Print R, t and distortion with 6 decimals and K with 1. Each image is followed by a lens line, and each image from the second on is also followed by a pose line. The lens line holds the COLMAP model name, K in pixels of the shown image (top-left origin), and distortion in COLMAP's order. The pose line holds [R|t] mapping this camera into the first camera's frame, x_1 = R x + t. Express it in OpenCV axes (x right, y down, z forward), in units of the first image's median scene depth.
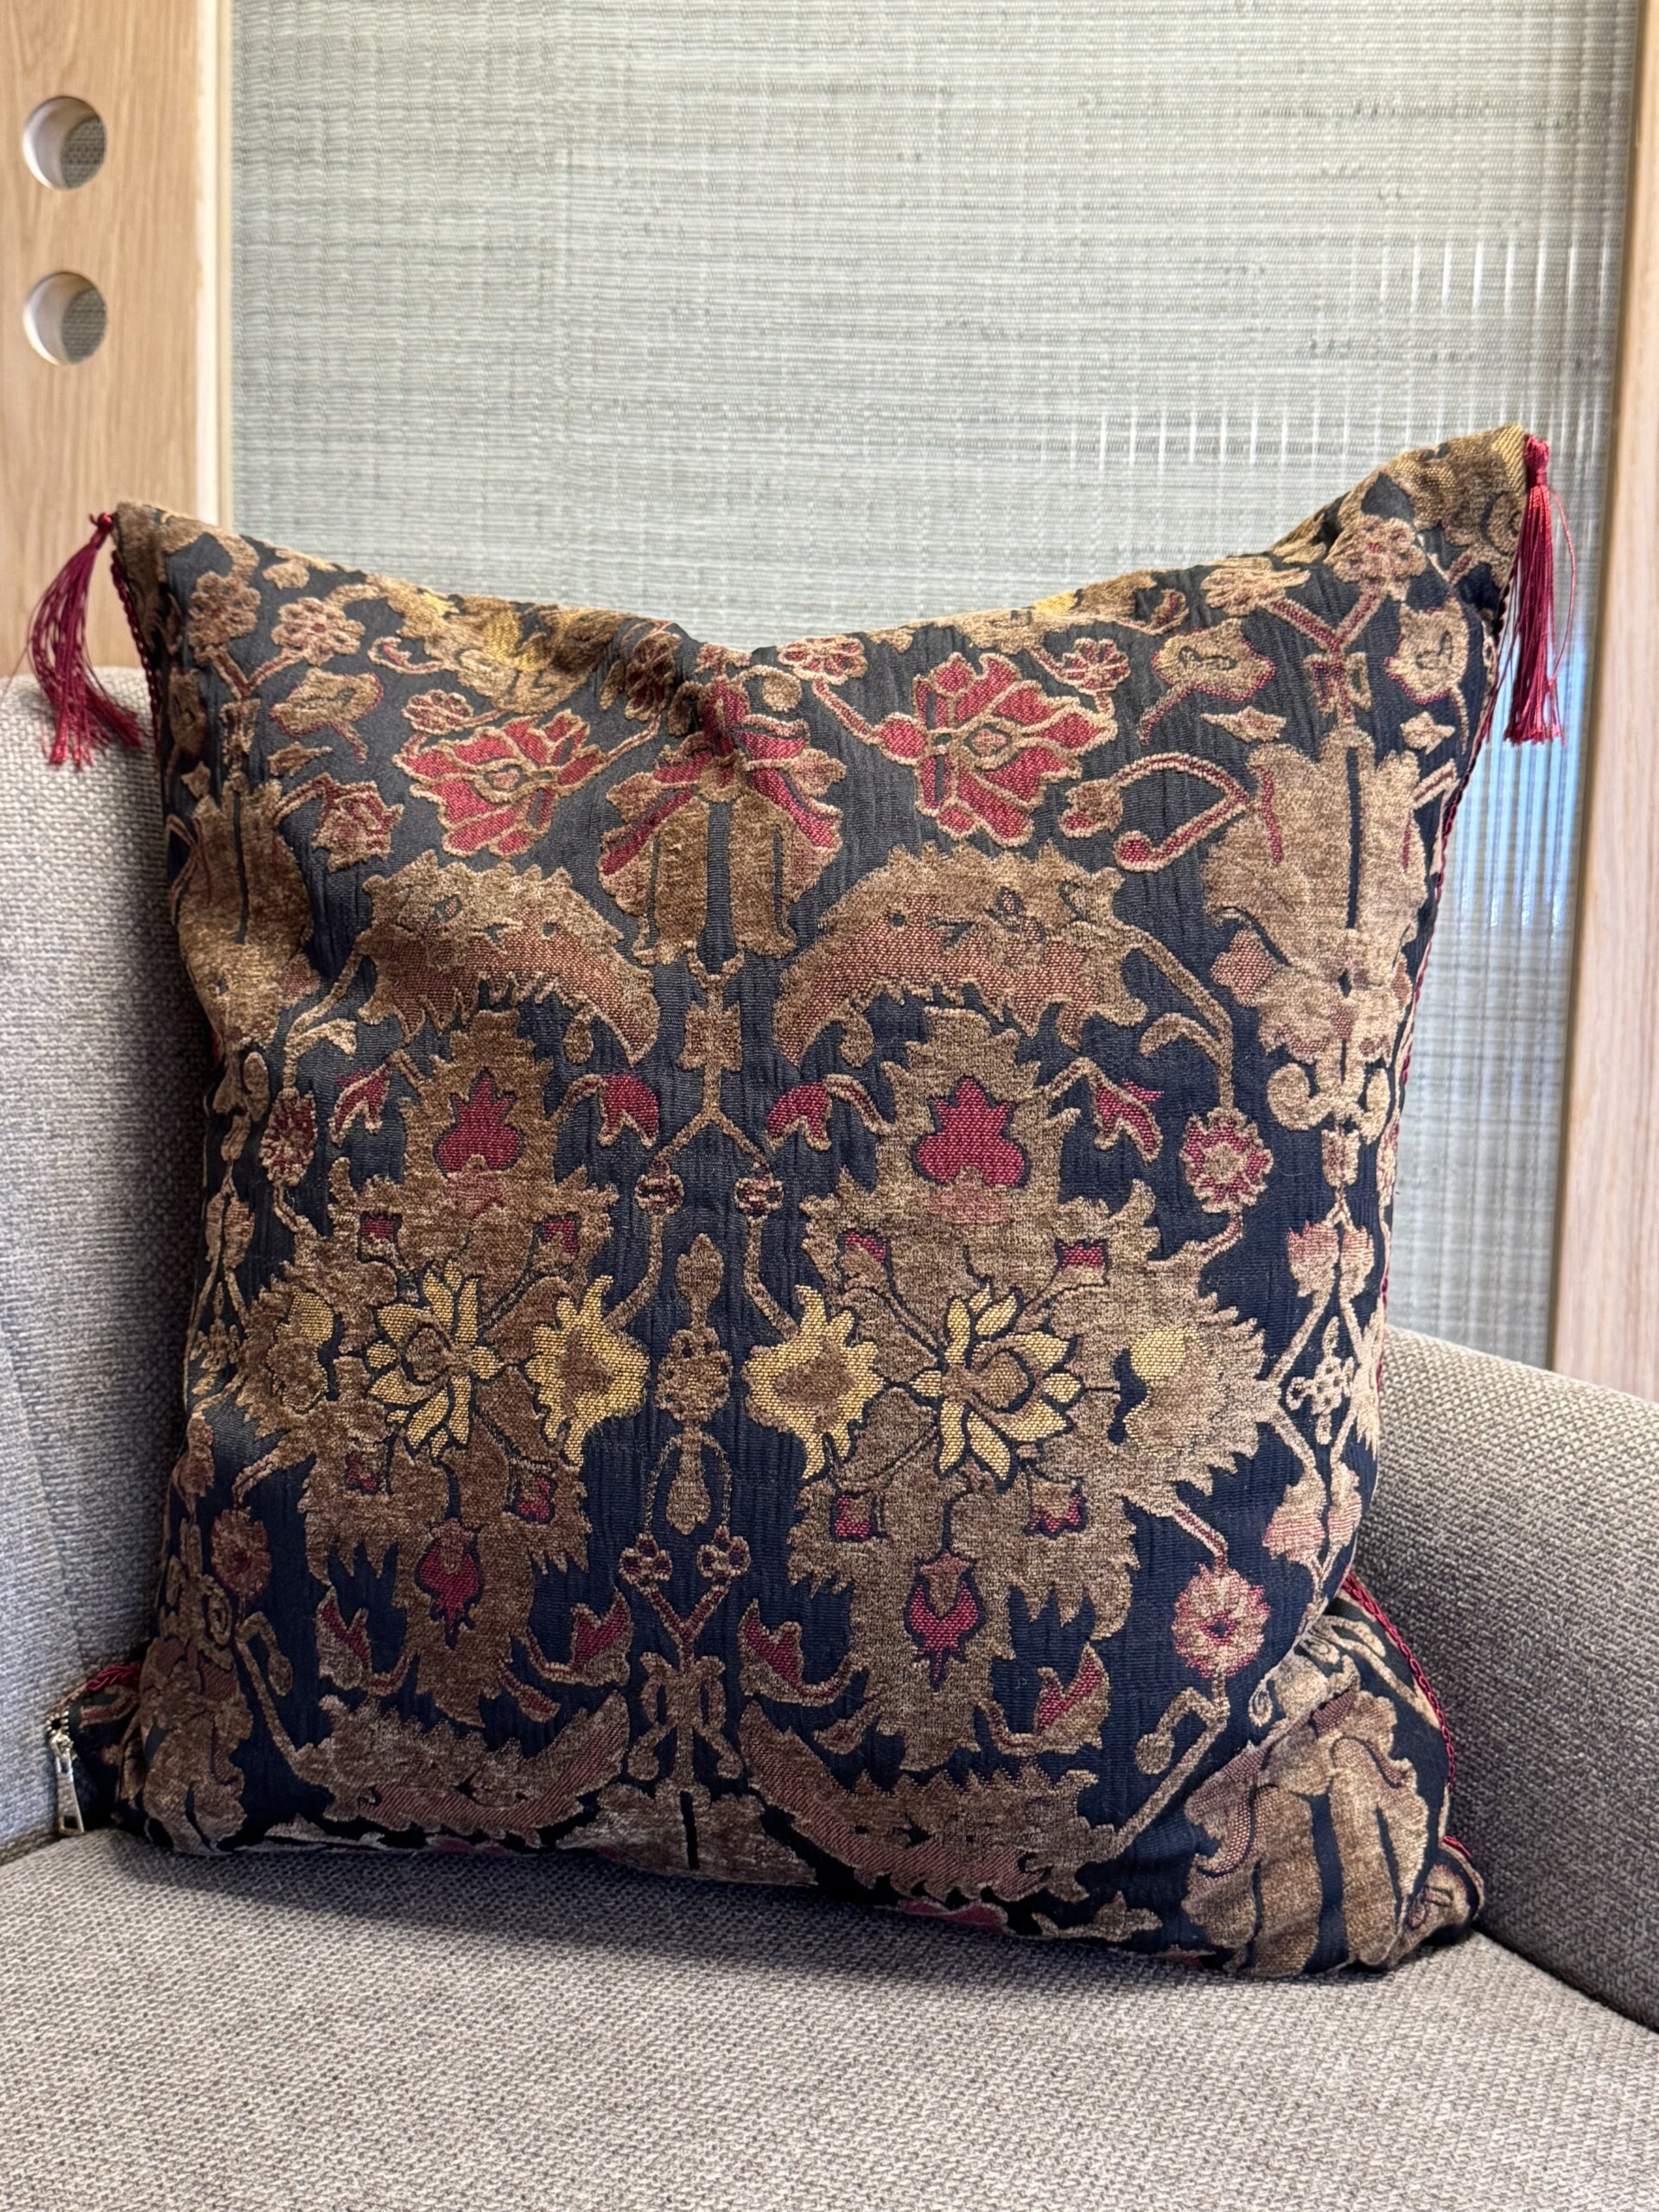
lens RADIAL K [[2693.7, 0, 816.4], [0, 2693.7, 1120.8], [0, 0, 1]] dist [0.171138, -0.448877]
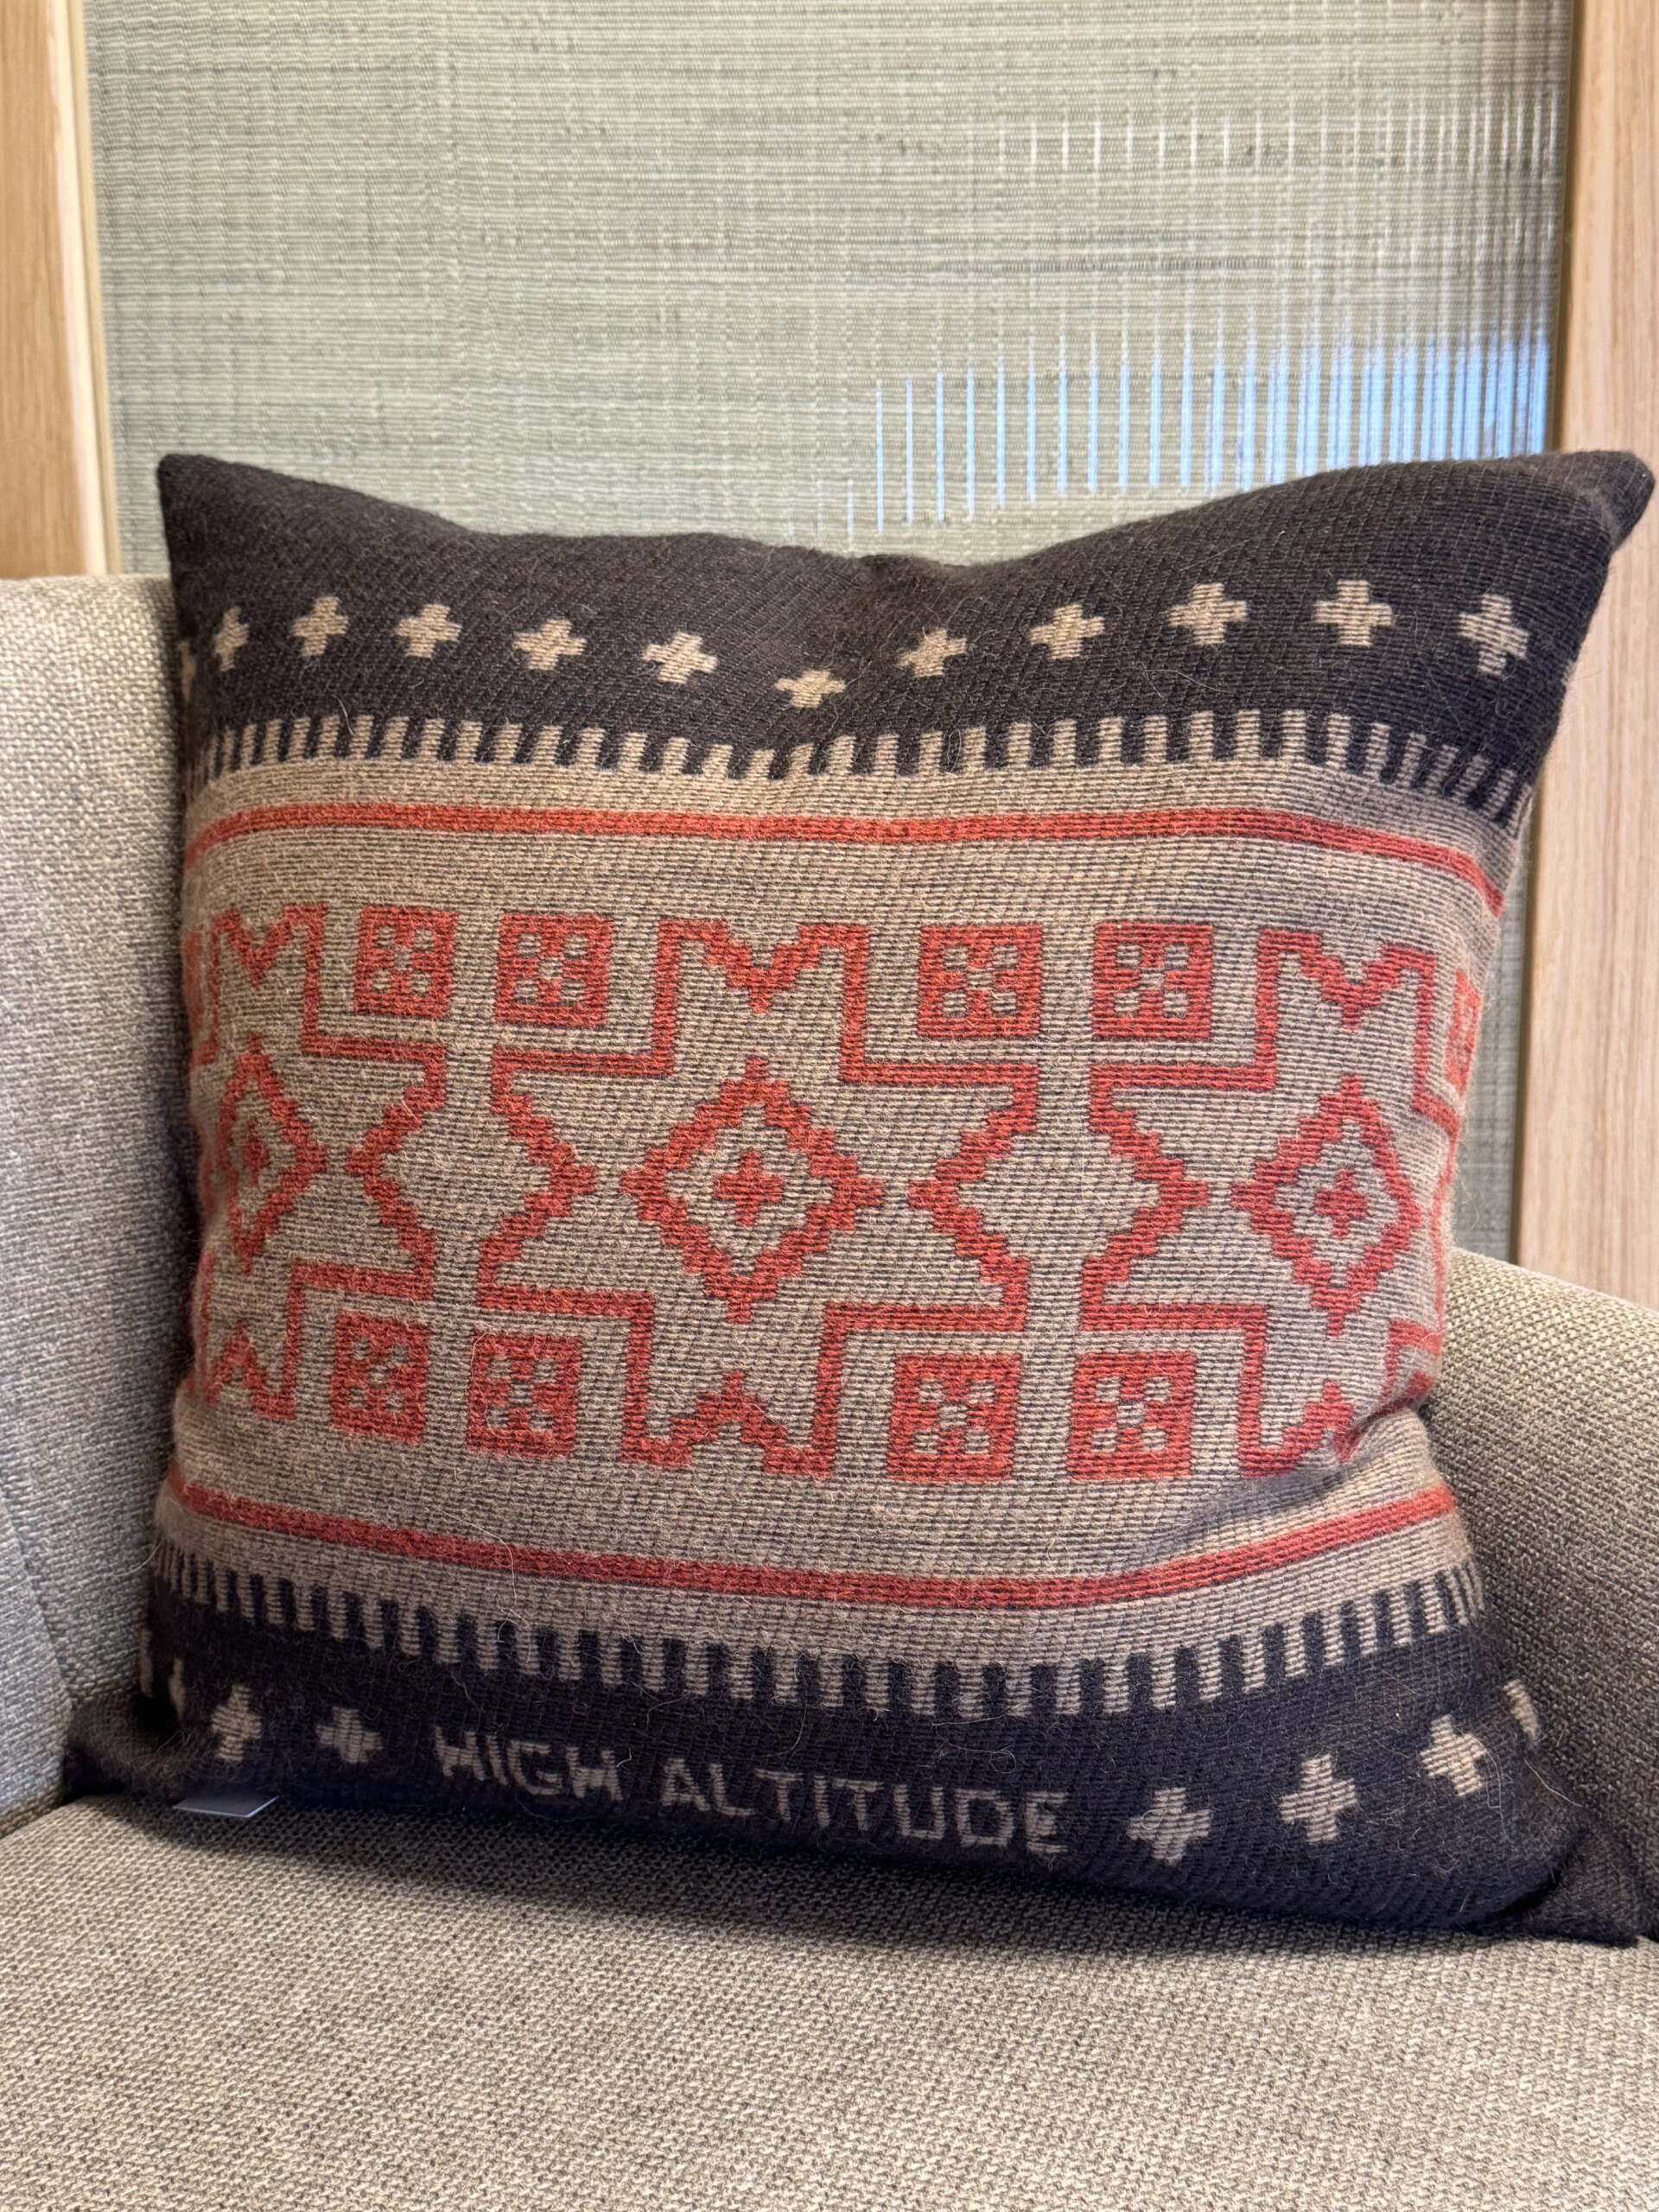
lens RADIAL K [[2696.0, 0, 837.8], [0, 2696.0, 1106.5], [0, 0, 1]] dist [0.172923, -0.447965]
pose [[0.997963, -0.049379, 0.040384, -0.023348], [0.045453, 0.994634, 0.092933, -0.085647], [-0.044756, -0.090908, 0.994853, 0.048003]]
